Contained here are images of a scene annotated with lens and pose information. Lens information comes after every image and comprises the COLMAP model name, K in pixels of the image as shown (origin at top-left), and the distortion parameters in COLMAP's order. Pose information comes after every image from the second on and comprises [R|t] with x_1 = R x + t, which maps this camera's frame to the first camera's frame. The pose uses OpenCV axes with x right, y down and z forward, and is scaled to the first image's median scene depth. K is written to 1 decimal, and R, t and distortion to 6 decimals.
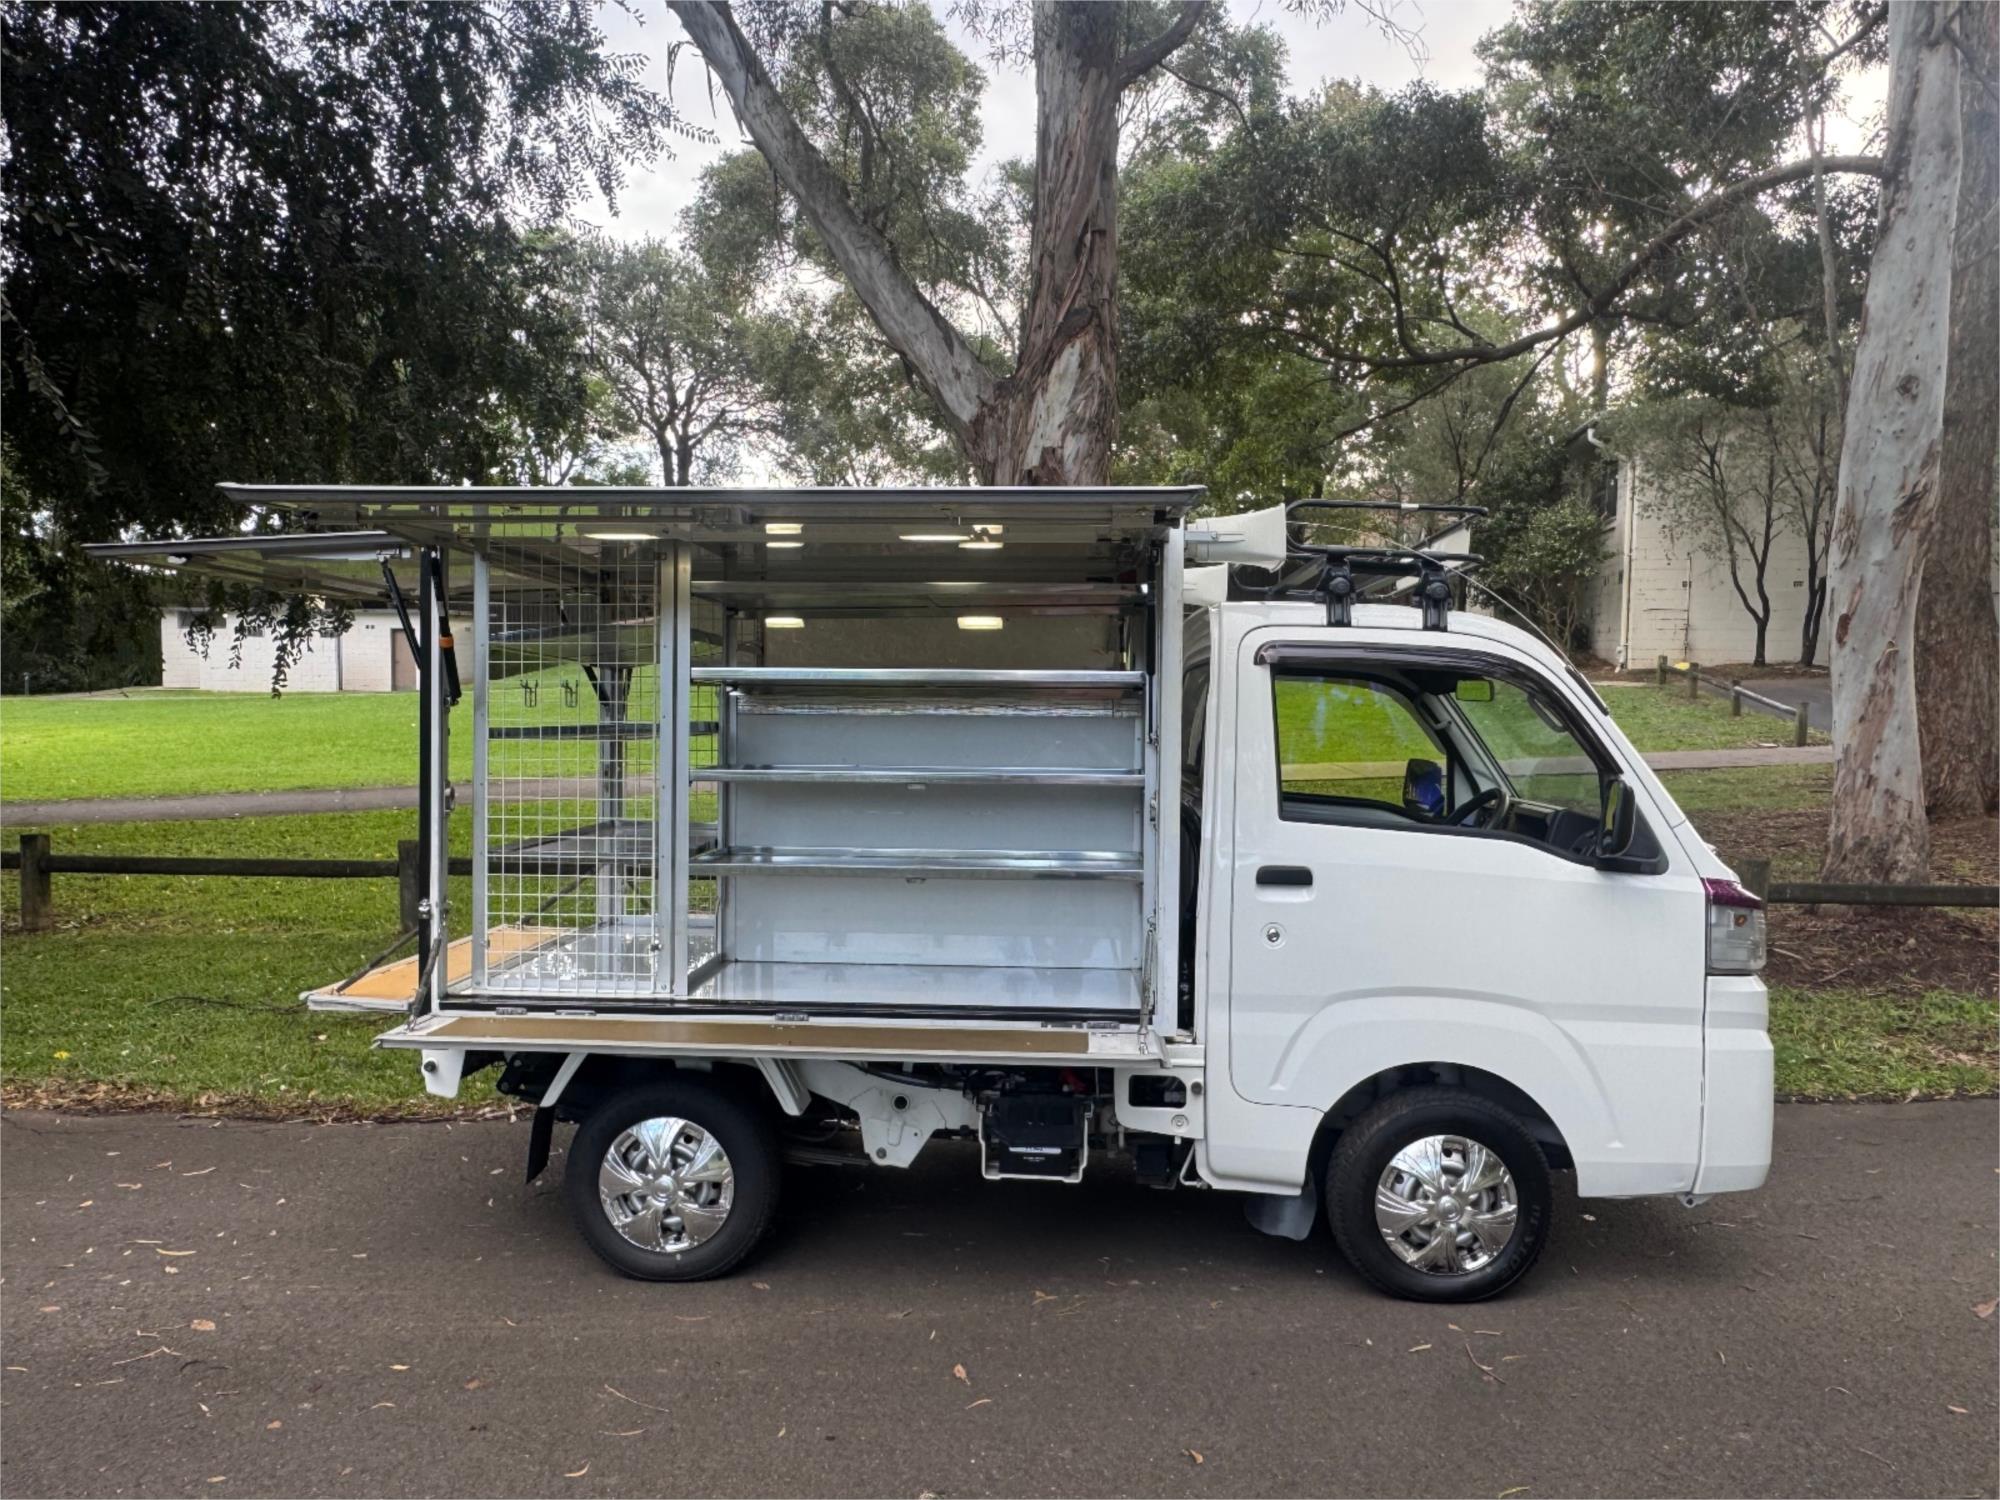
lens RADIAL K [[1411.6, 0, 973.2], [0, 1411.6, 754.6], [0, 0, 1]] dist [0.029591, -0.035178]
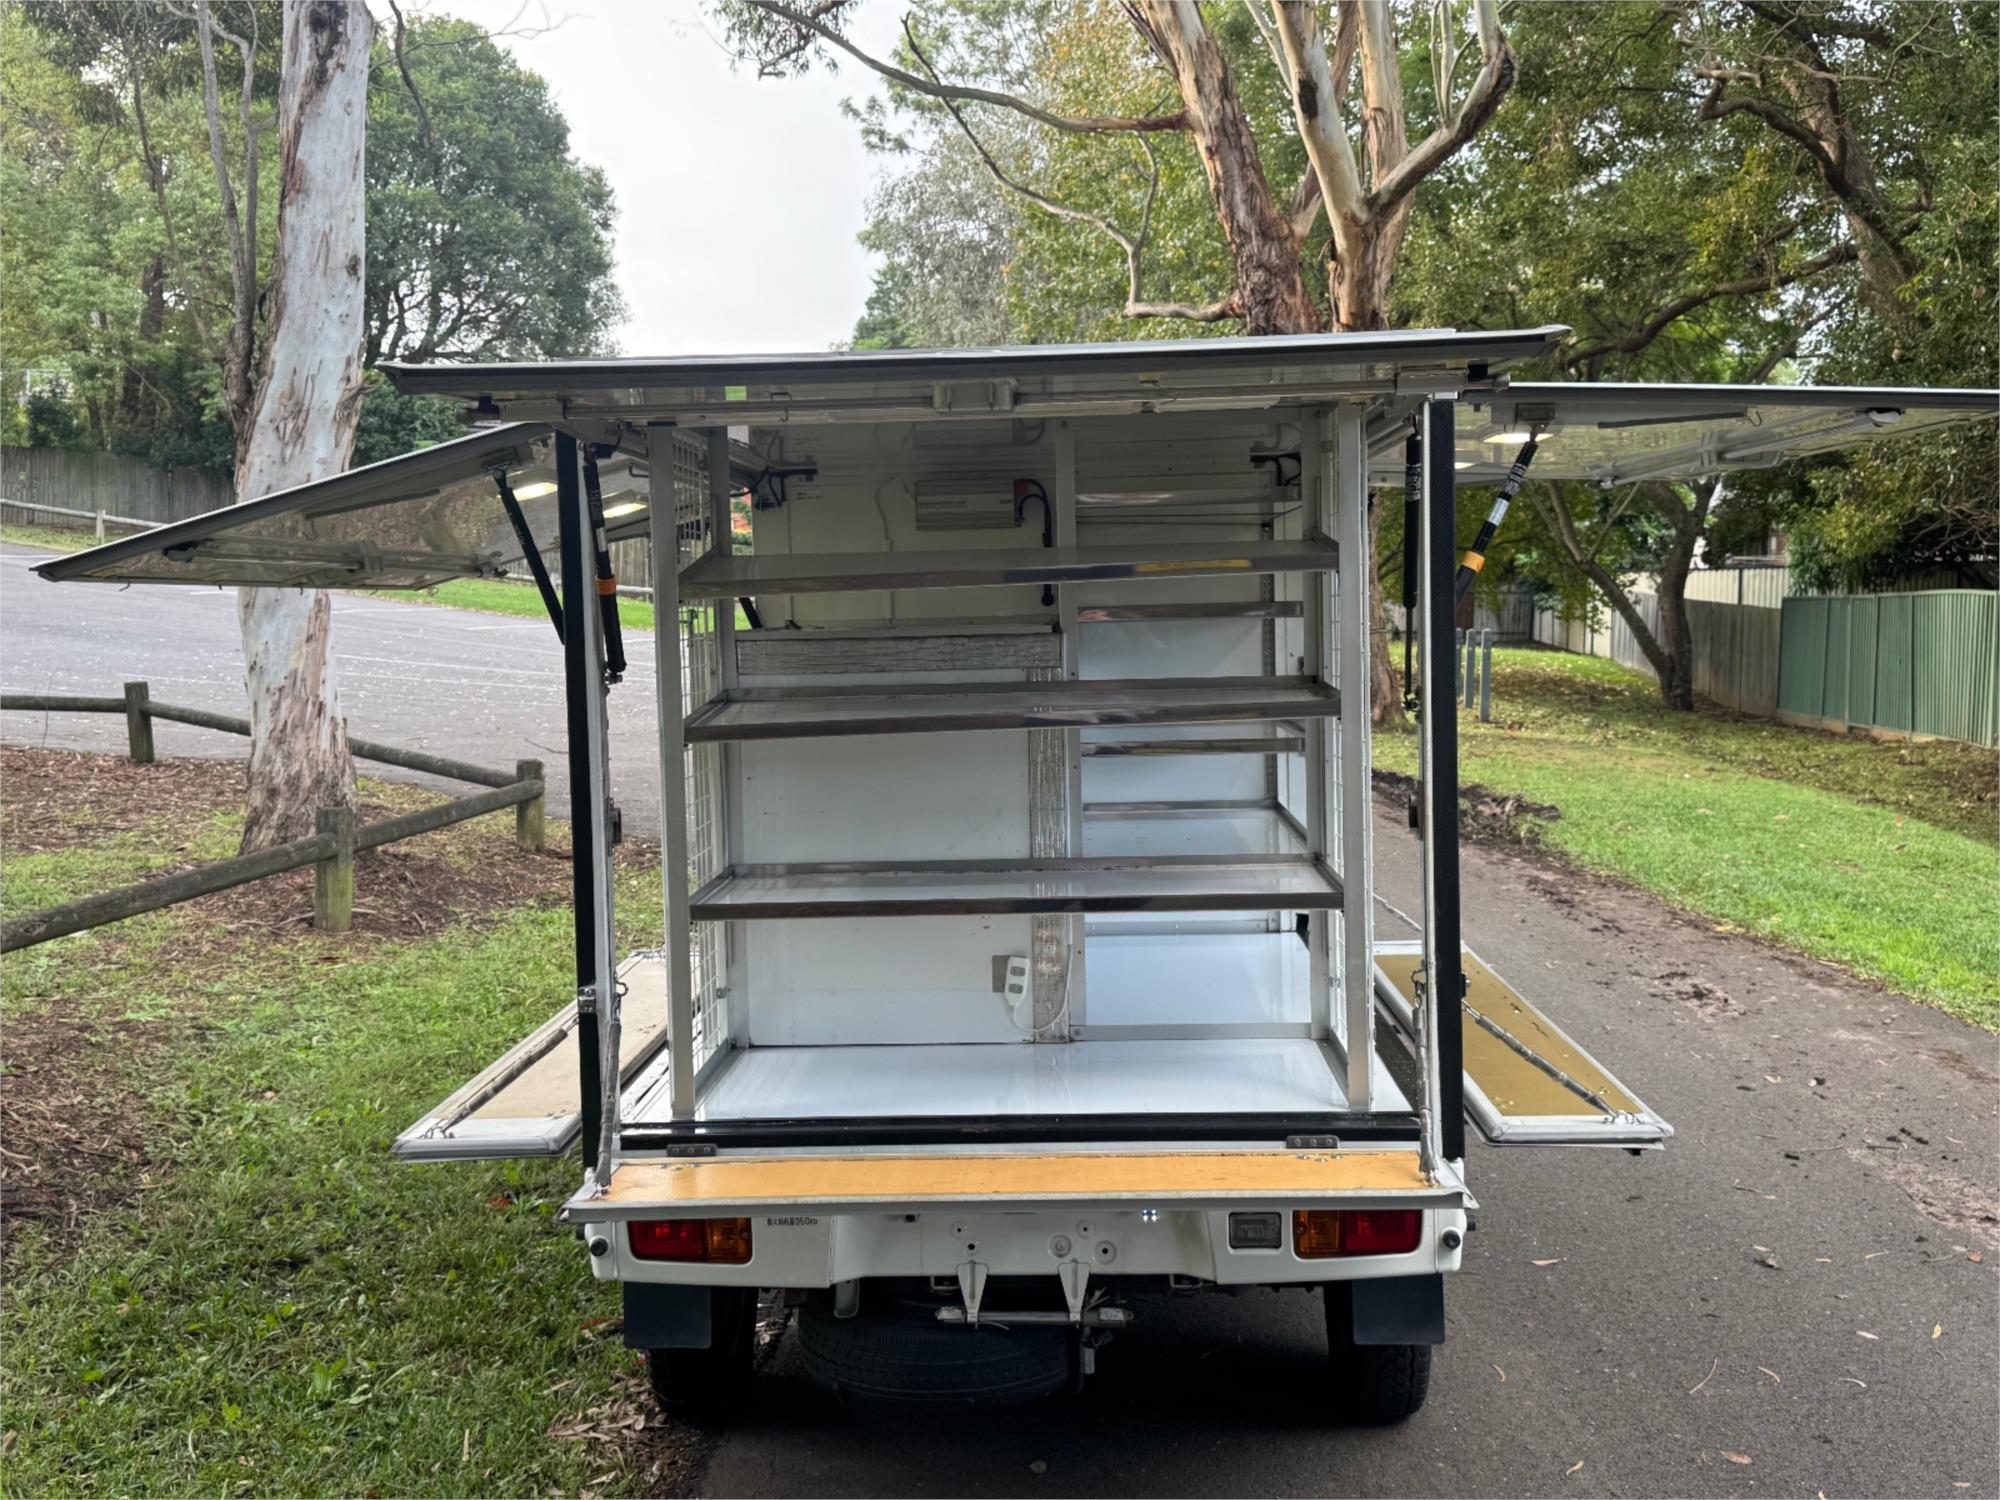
lens RADIAL K [[2028.6, 0, 1002.5], [0, 2028.6, 740.1], [0, 0, 1]] dist [0.011919, 0.000000]
pose [[-0.021553, -0.074123, 0.997016, -1.297584], [0.043554, 0.996231, 0.075006, -0.078184], [-0.998819, 0.045041, -0.018244, 1.235091]]
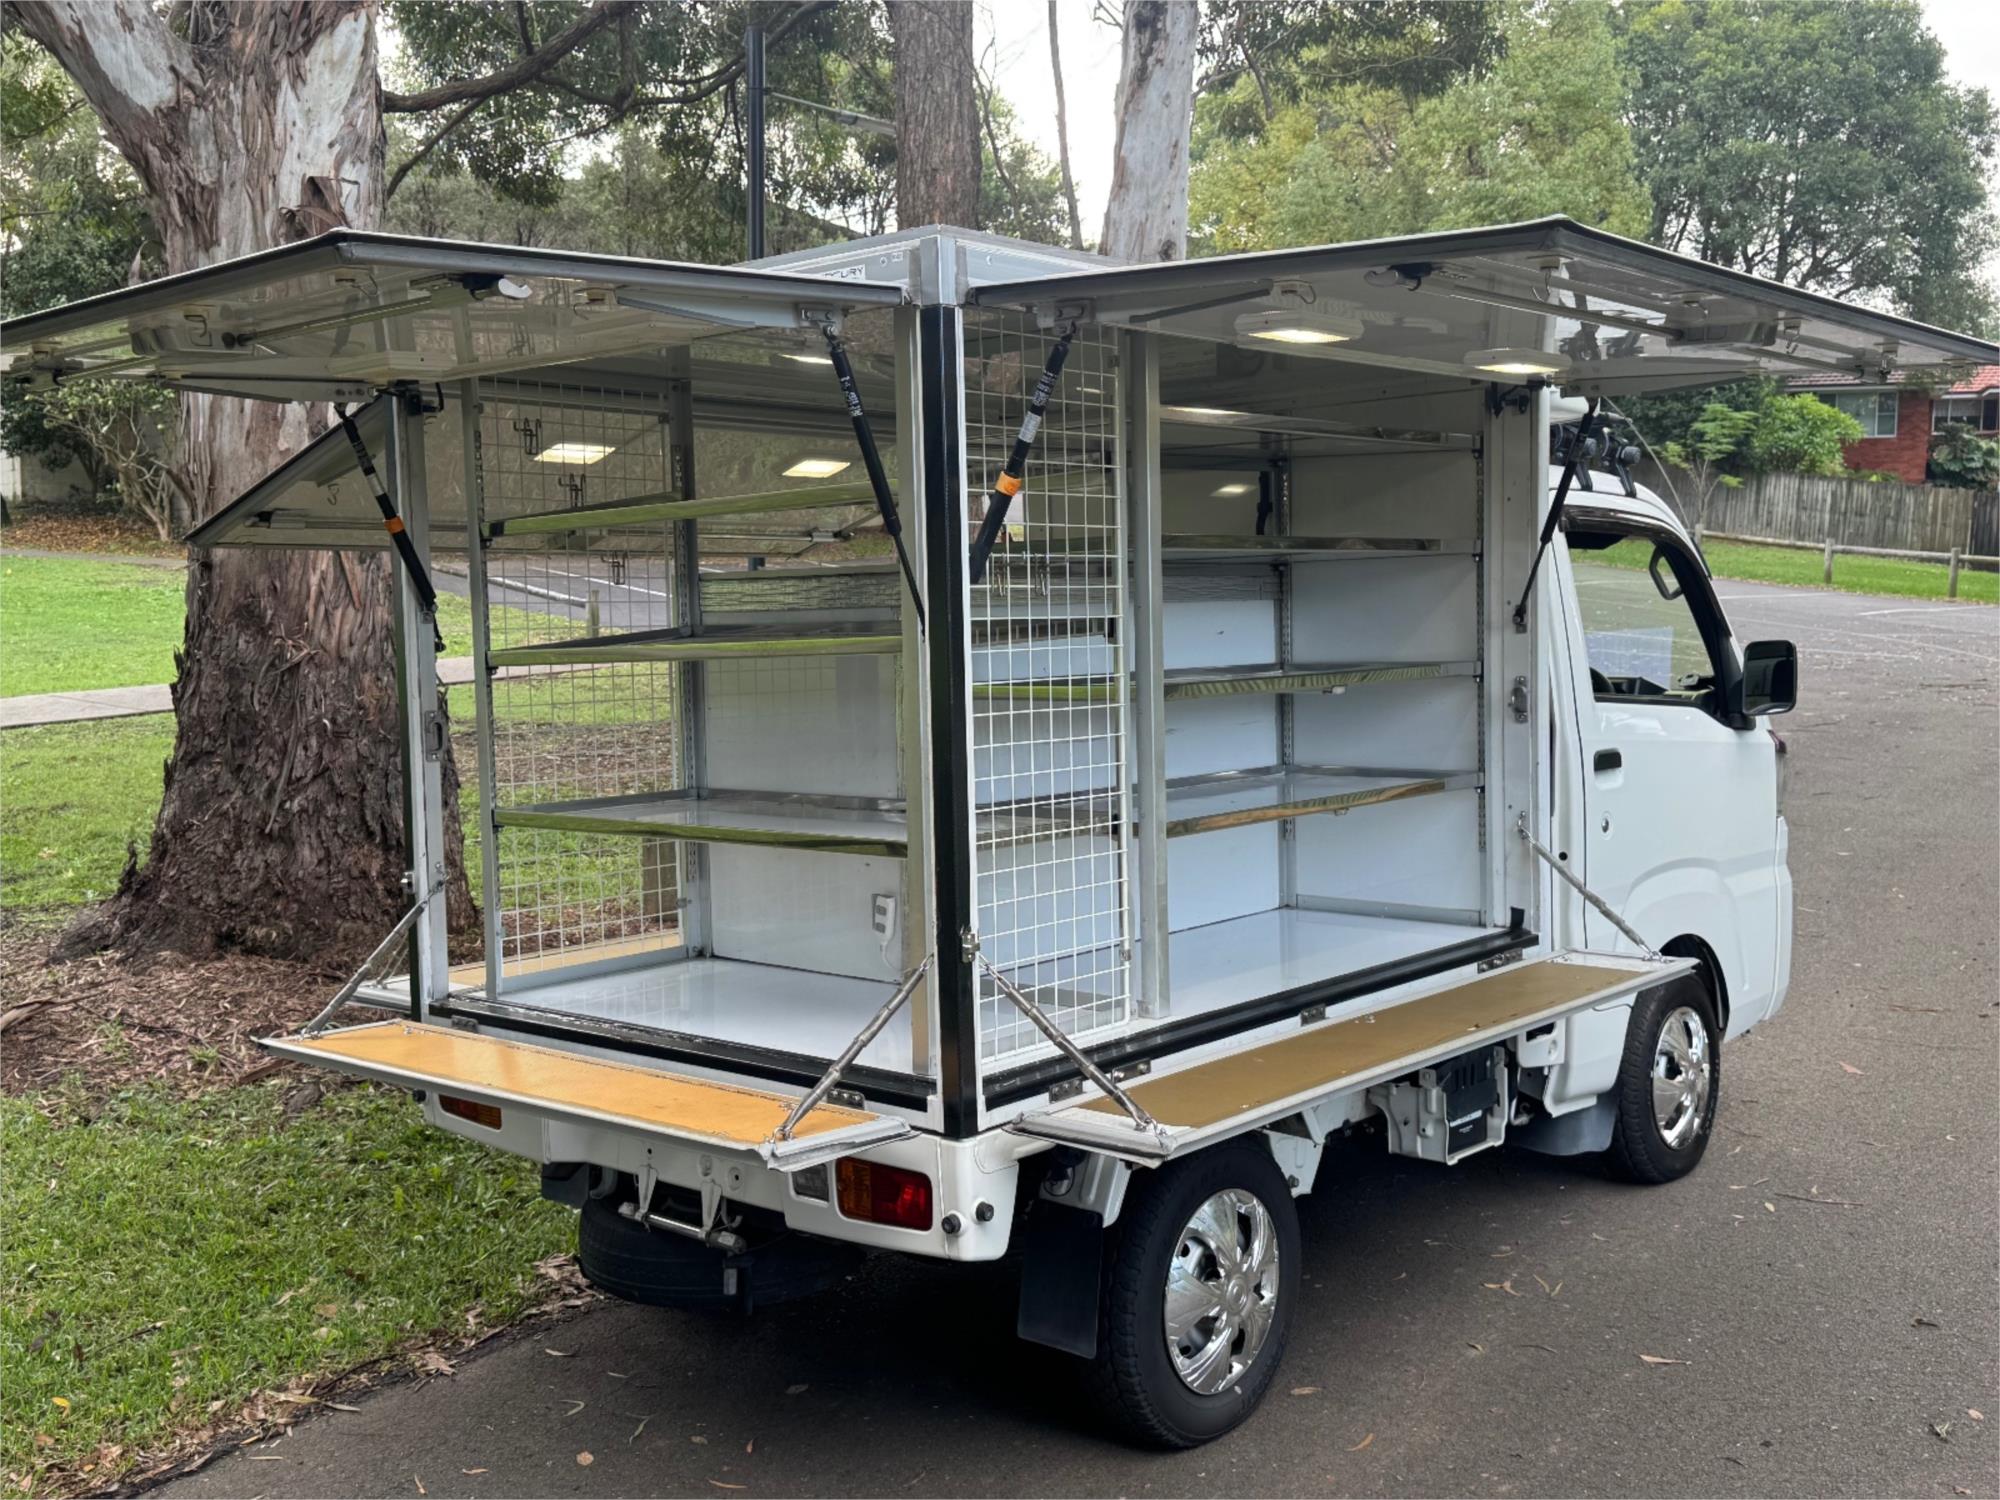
lens RADIAL K [[2028.6, 0, 994.9], [0, 2028.6, 753.7], [0, 0, 1]] dist [0.011919, 0.000000]
pose [[0.612230, -0.078957, 0.786727, -1.032400], [0.048585, 0.996878, 0.062240, -0.019546], [-0.789185, 0.000118, 0.614155, 0.490041]]
